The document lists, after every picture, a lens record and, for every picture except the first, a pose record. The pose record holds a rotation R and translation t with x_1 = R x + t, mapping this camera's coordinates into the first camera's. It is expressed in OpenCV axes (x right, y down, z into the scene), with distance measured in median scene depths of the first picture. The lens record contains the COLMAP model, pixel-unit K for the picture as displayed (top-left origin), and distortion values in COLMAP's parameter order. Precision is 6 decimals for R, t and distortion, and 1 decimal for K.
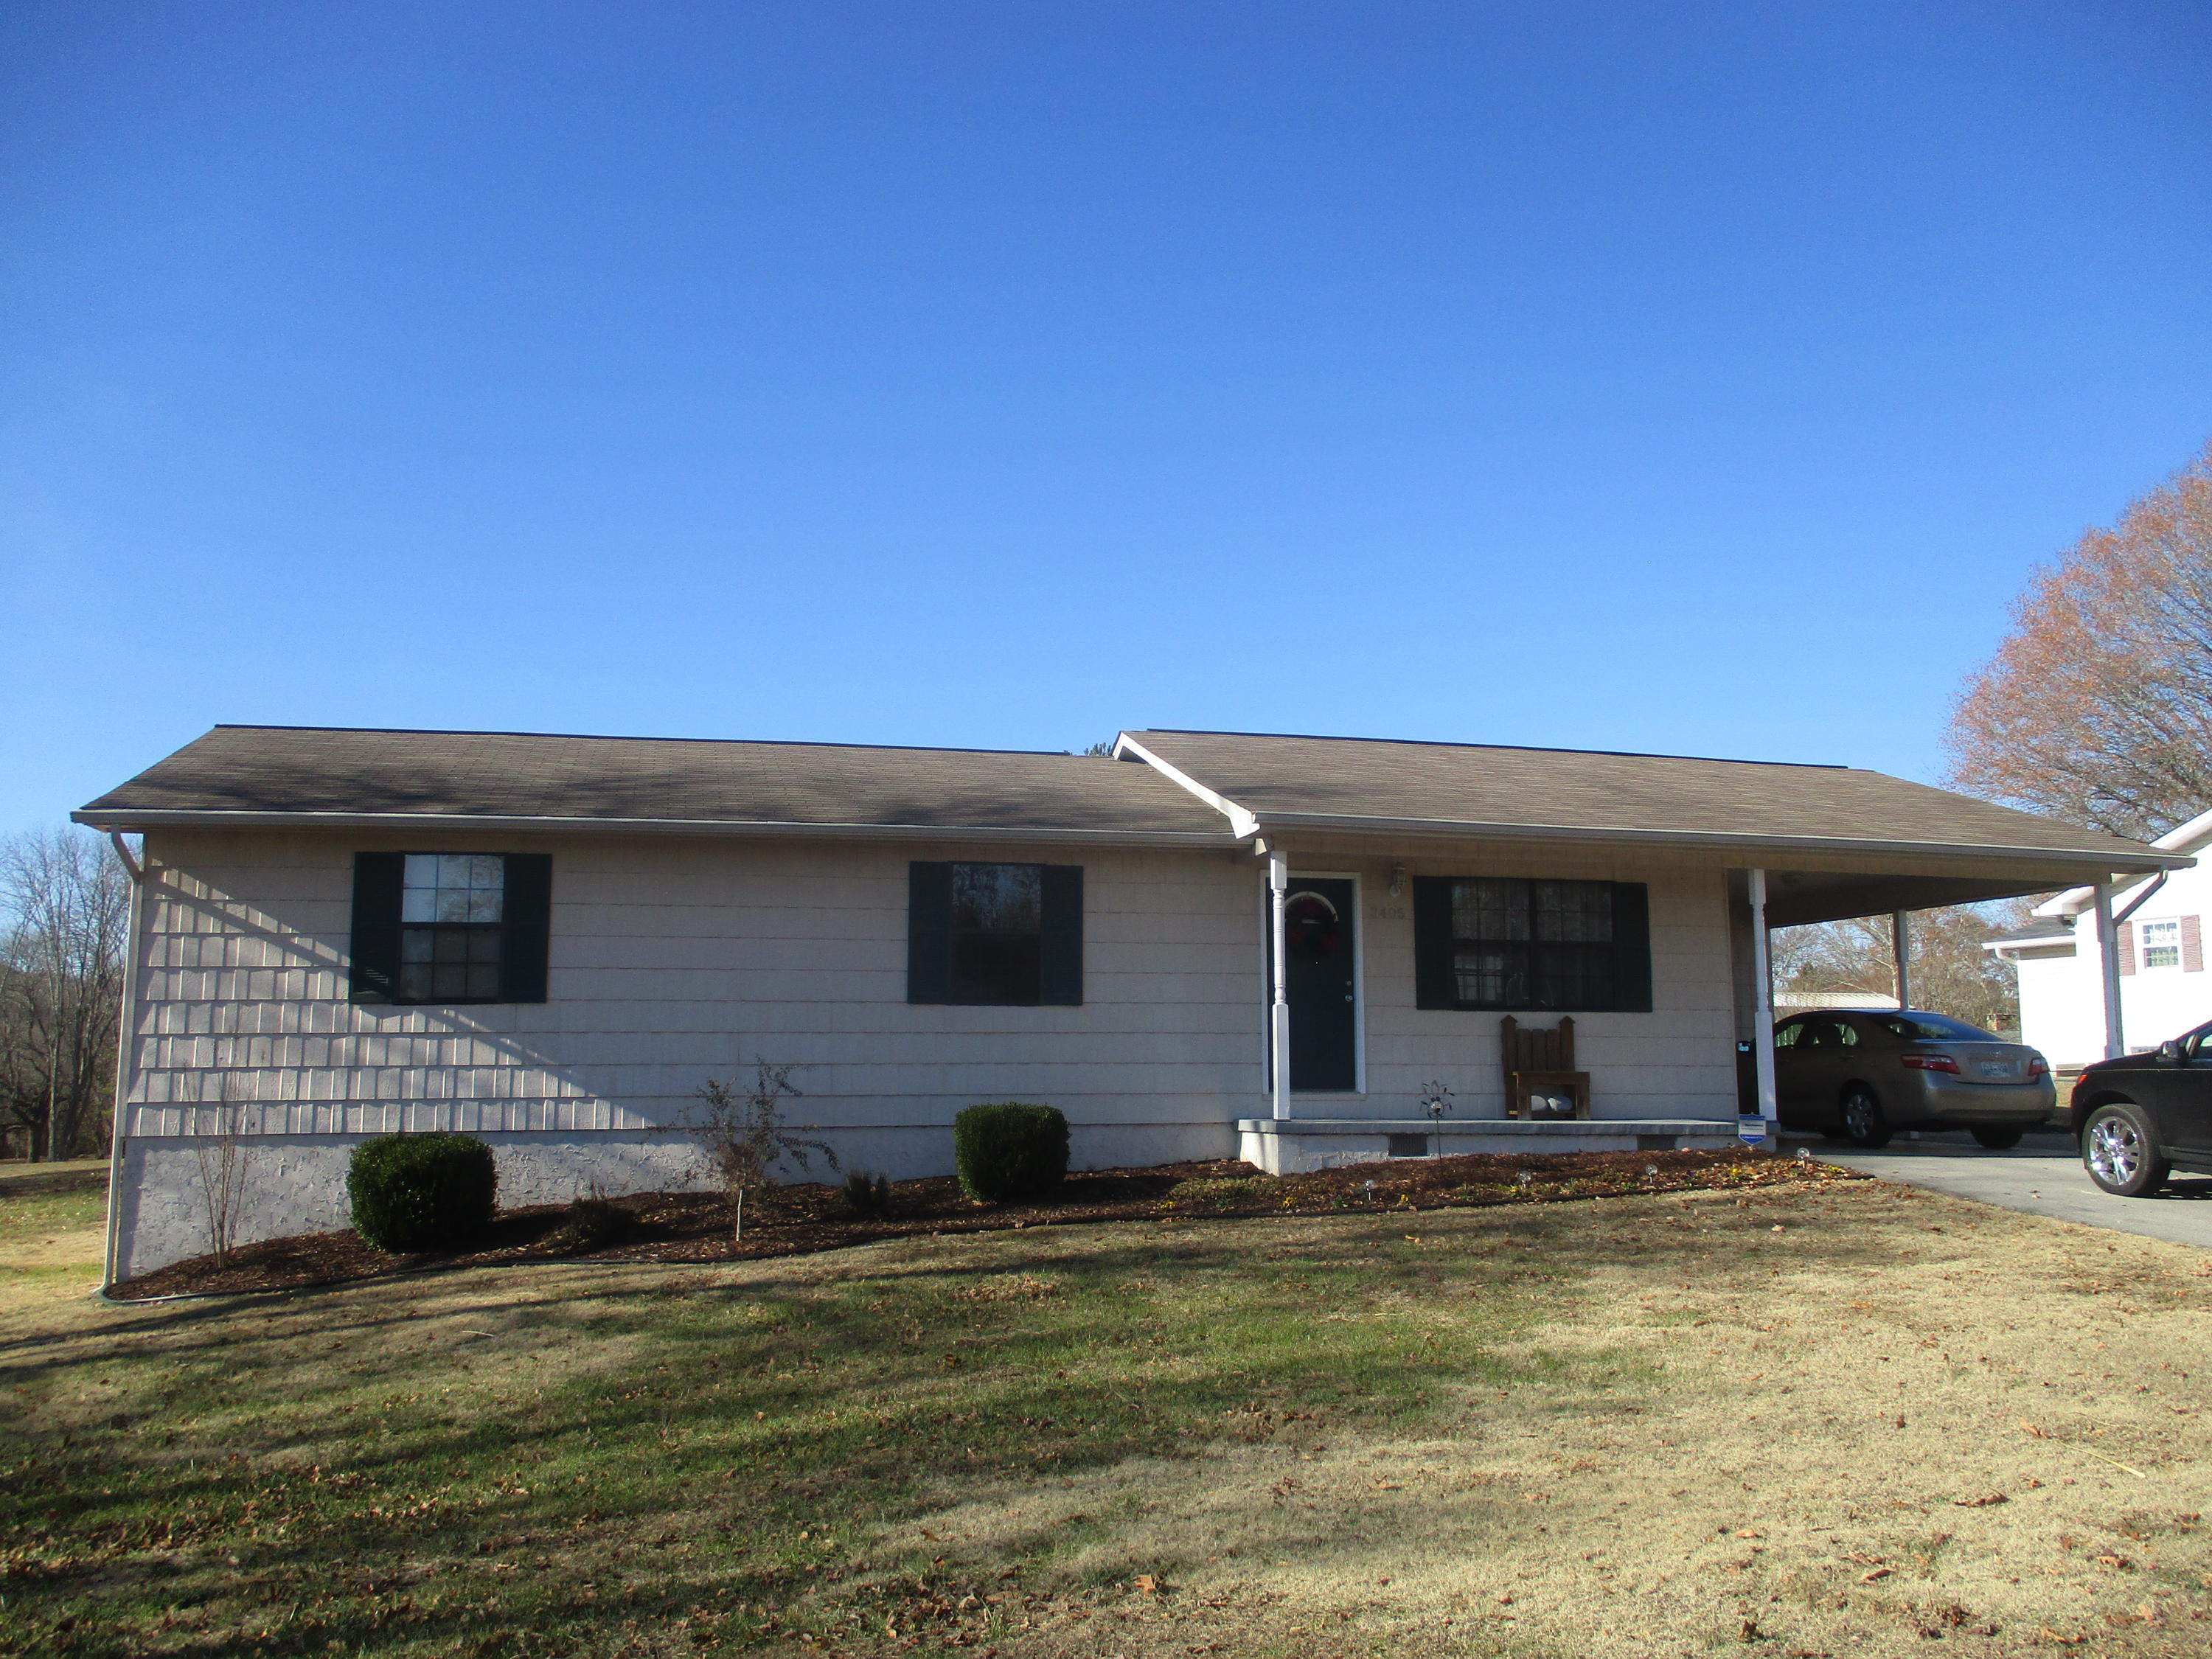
lens RADIAL K [[1811.2, 0, 1106.0], [0, 1811.2, 829.5], [0, 0, 1]] dist [-0.042306, 0.001469]
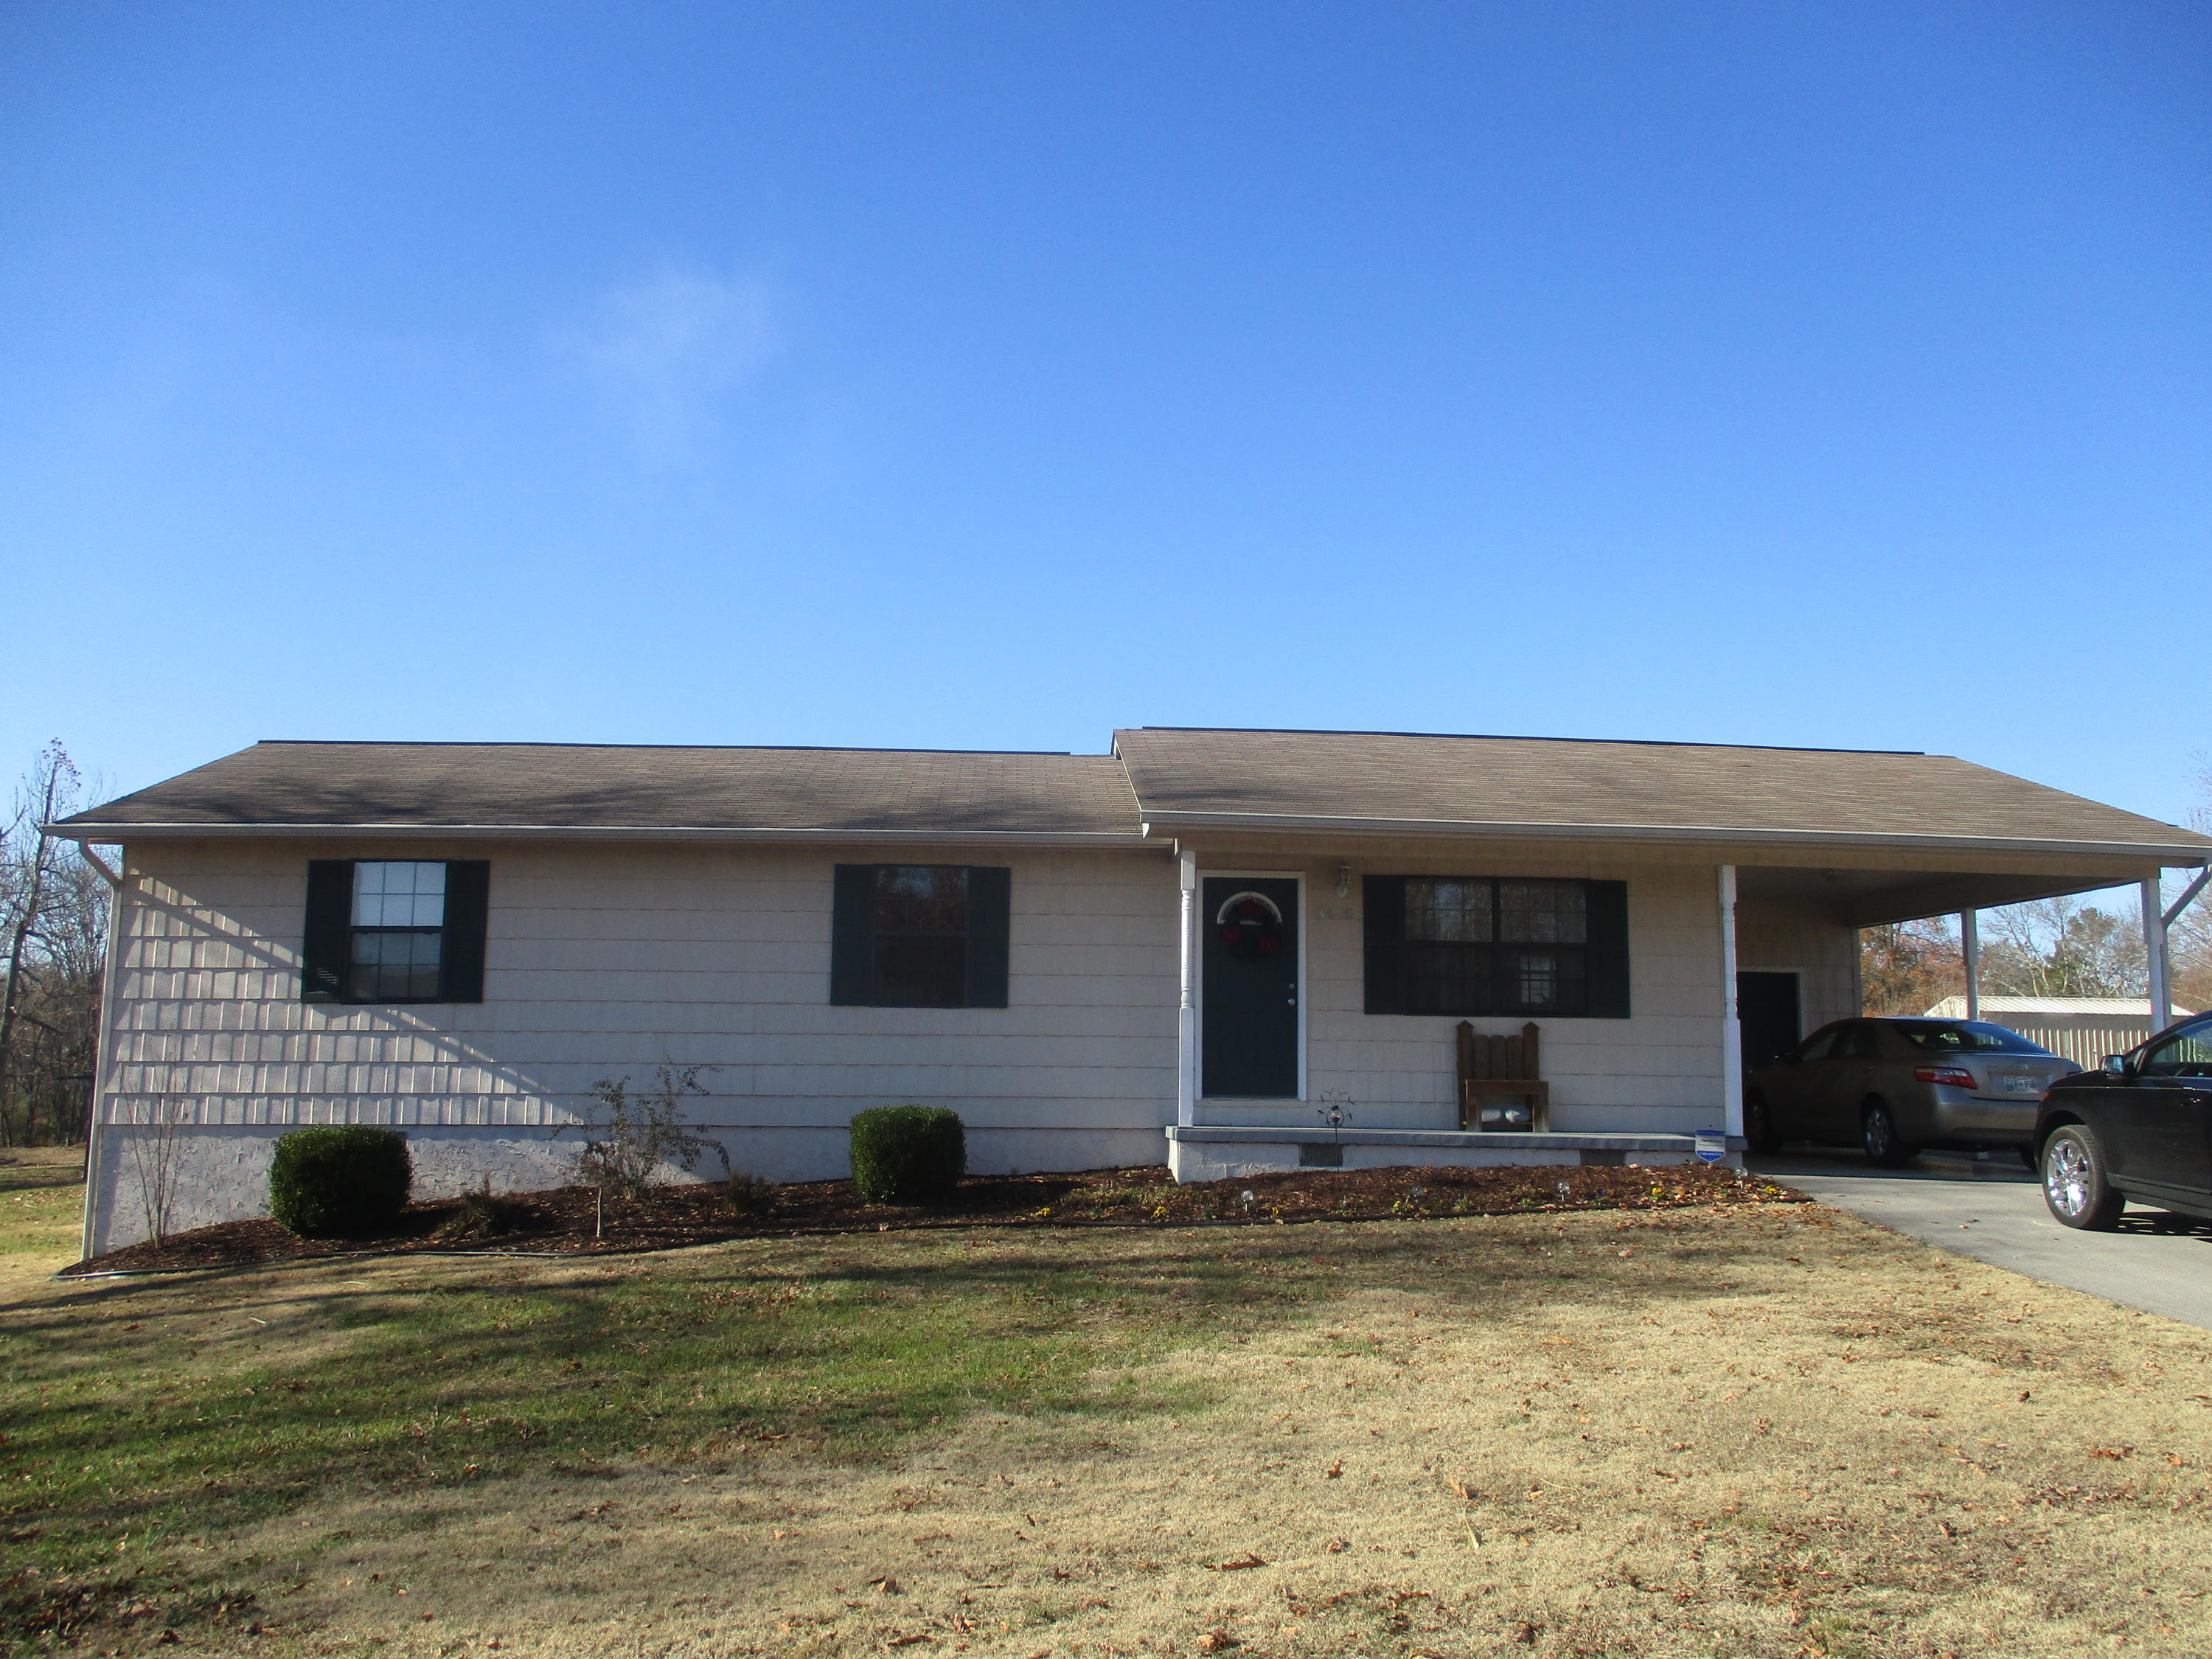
lens RADIAL K [[1811.2, 0, 1106.0], [0, 1811.2, 829.5], [0, 0, 1]] dist [-0.042306, 0.001469]
pose [[0.984901, -0.012141, -0.172691, 0.226408], [0.011888, 0.999926, -0.002500, 0.002685], [0.172708, 0.000410, 0.984973, 0.035387]]
